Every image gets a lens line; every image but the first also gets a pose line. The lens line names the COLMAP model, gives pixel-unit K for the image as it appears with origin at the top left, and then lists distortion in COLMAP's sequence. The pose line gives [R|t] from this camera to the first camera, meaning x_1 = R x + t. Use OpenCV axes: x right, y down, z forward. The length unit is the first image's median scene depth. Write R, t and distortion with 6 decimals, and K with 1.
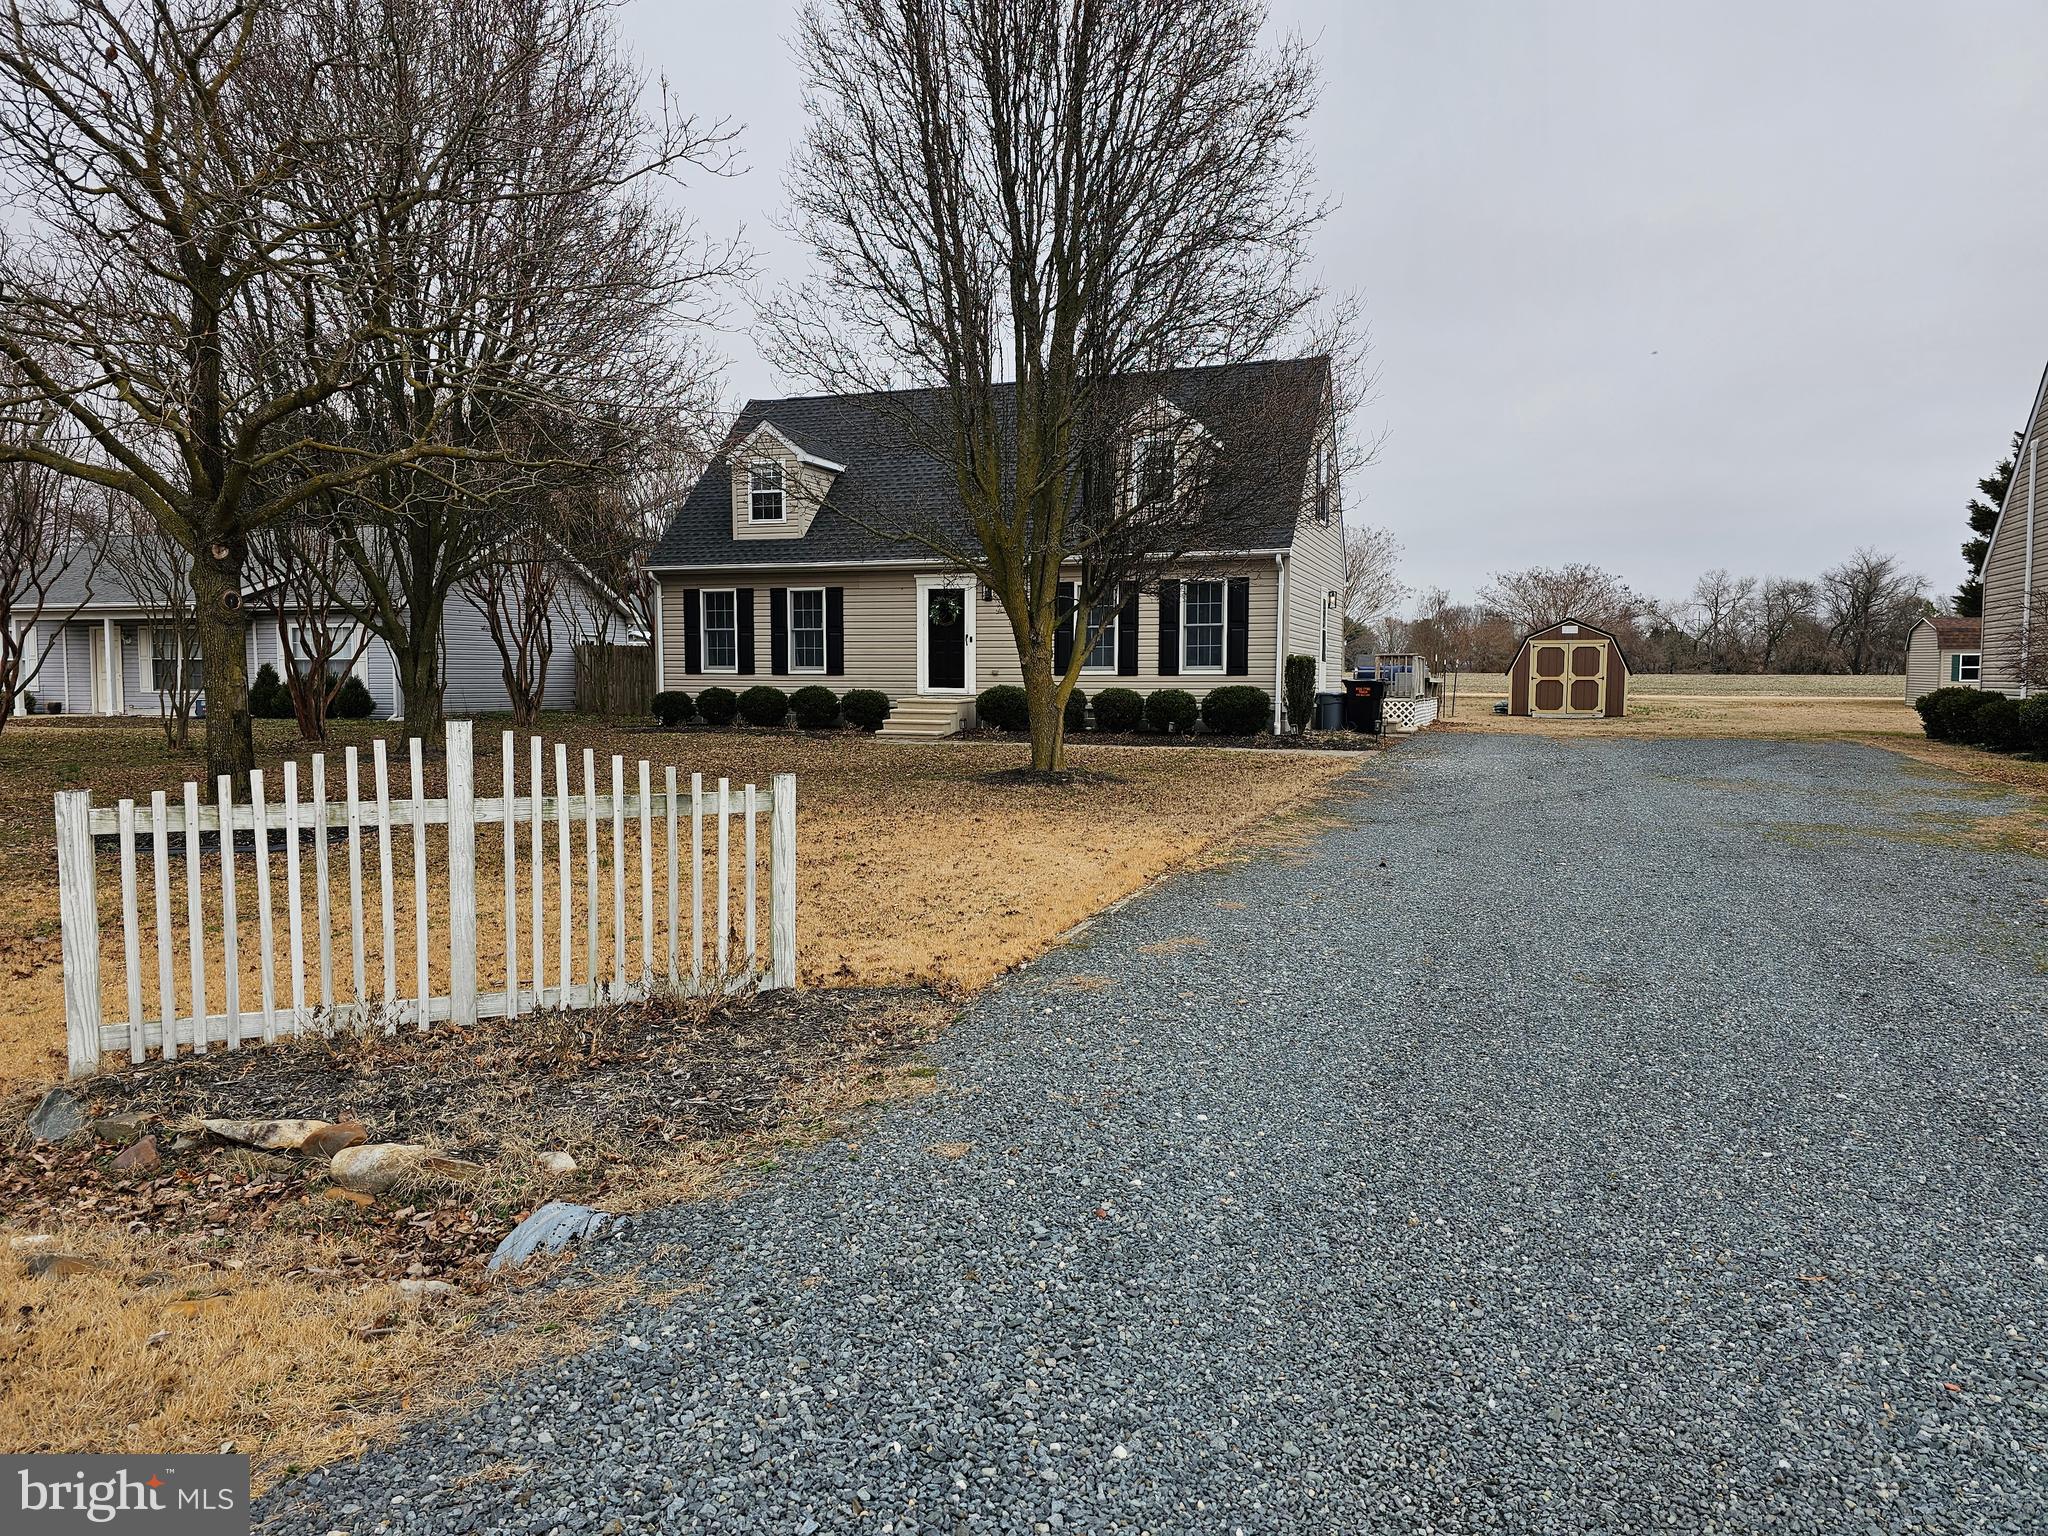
lens RADIAL K [[1415.9, 0, 1009.4], [0, 1415.9, 759.0], [0, 0, 1]] dist [0.064873, -0.064567]
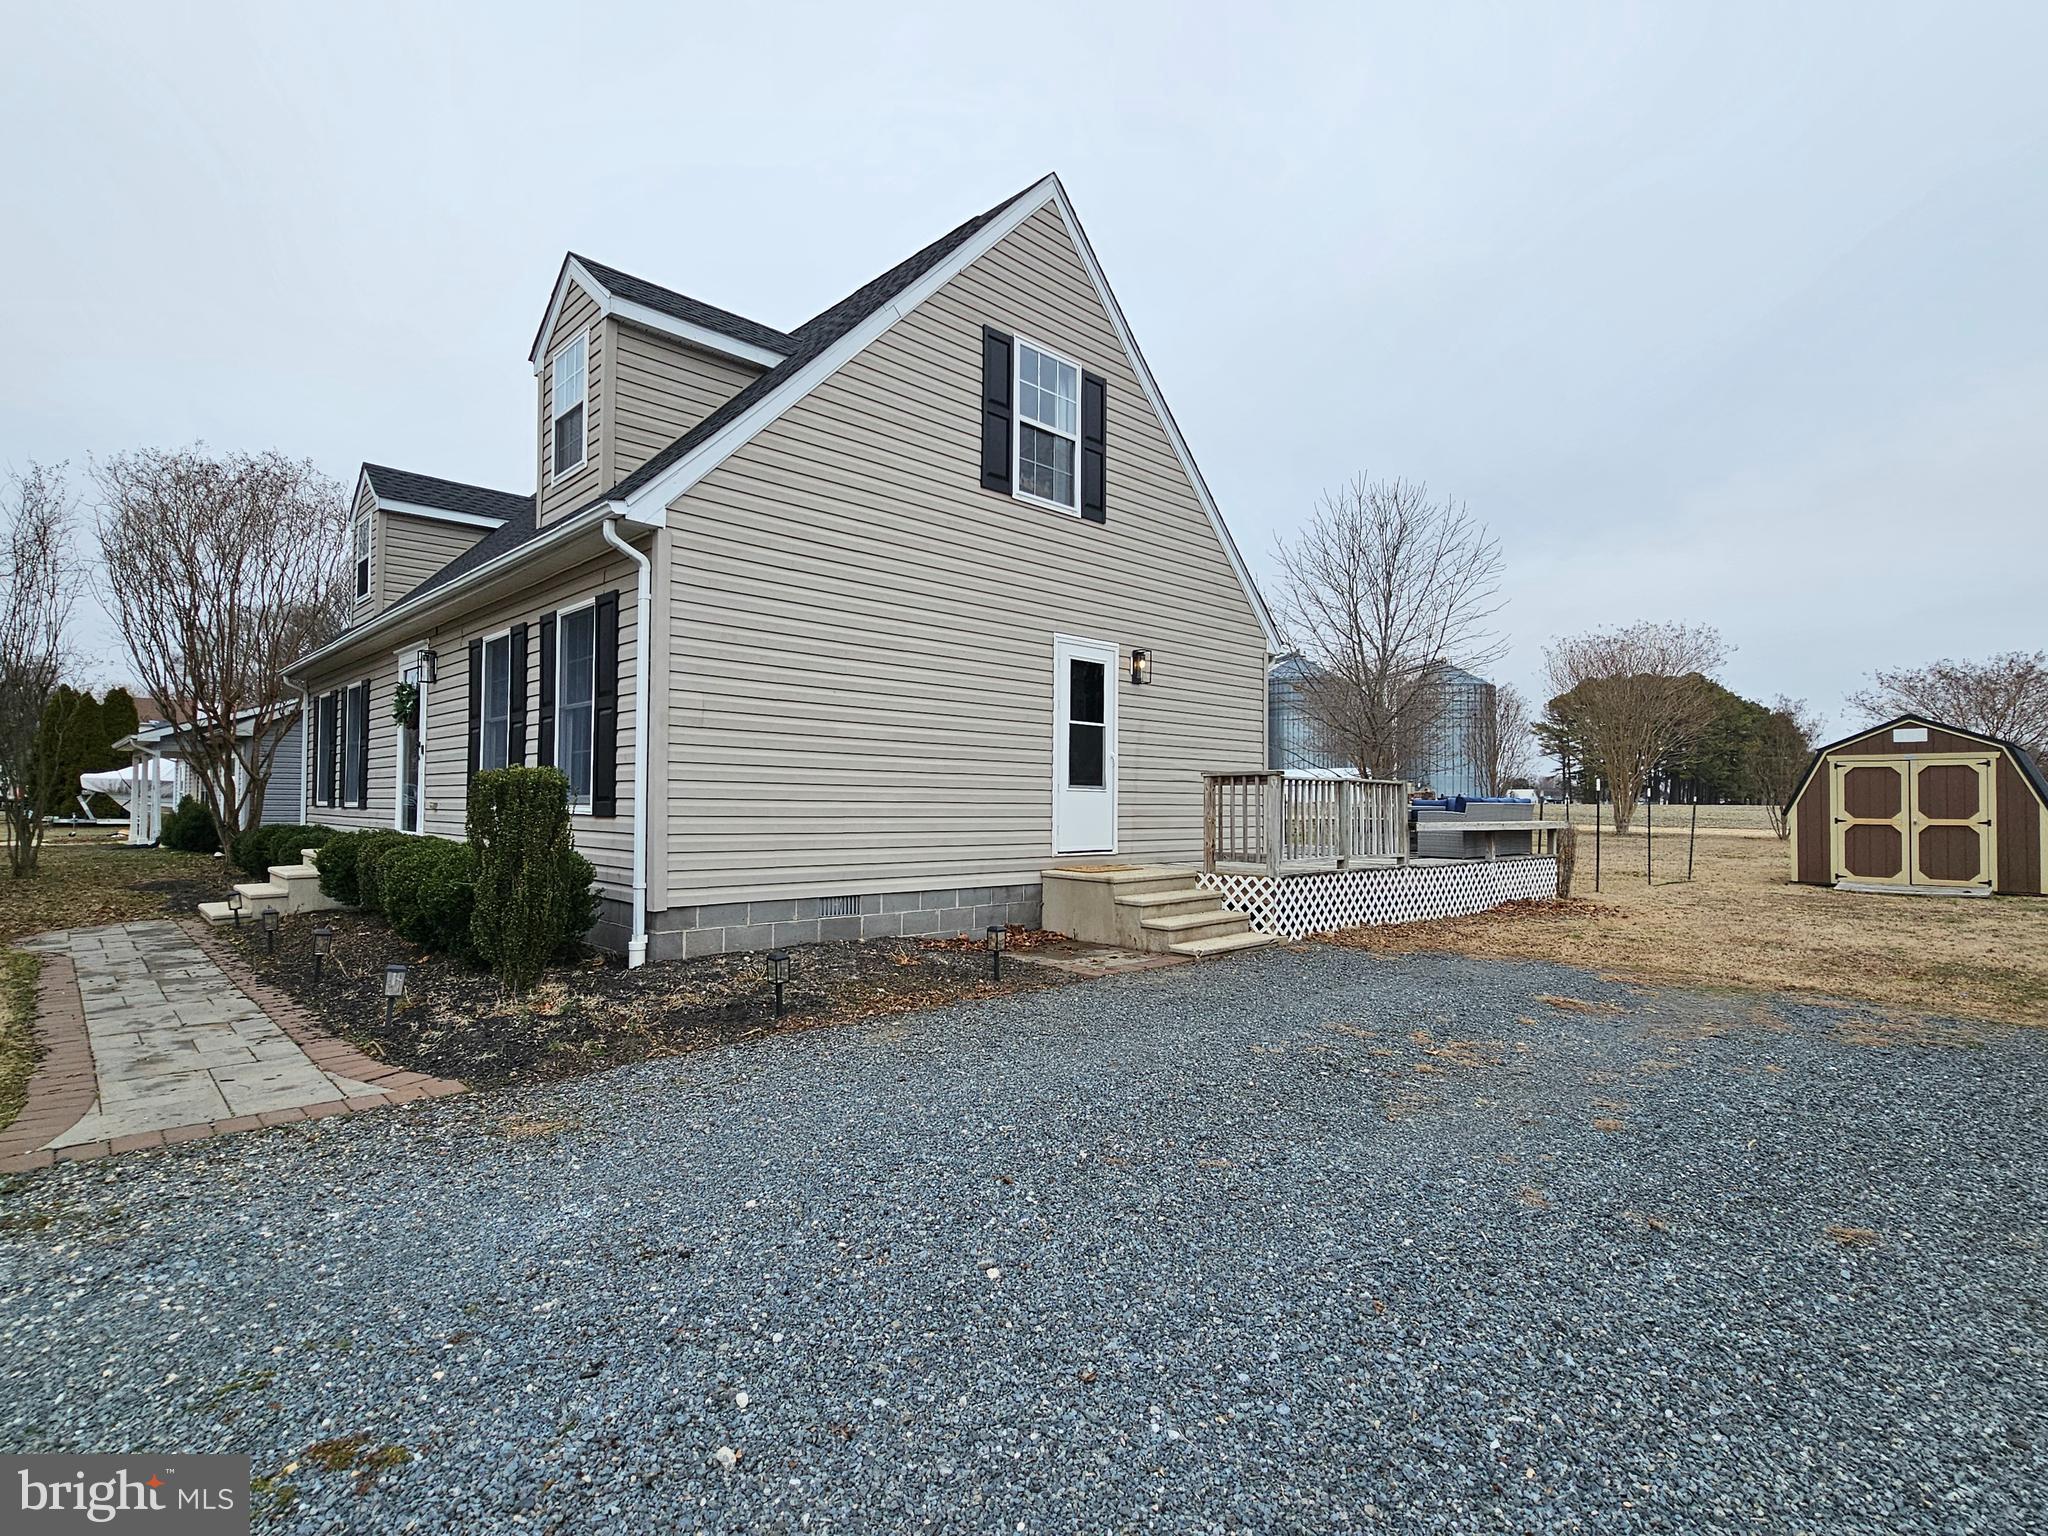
lens RADIAL K [[1026.3, 0, 1037.2], [0, 1026.3, 764.0], [0, 0, 1]] dist [0.000889, 0.000807]
pose [[0.897186, -0.012573, -0.441473, 0.262219], [-0.030404, 0.995465, -0.090139, -0.032305], [0.440605, 0.094294, 0.892735, 0.487623]]
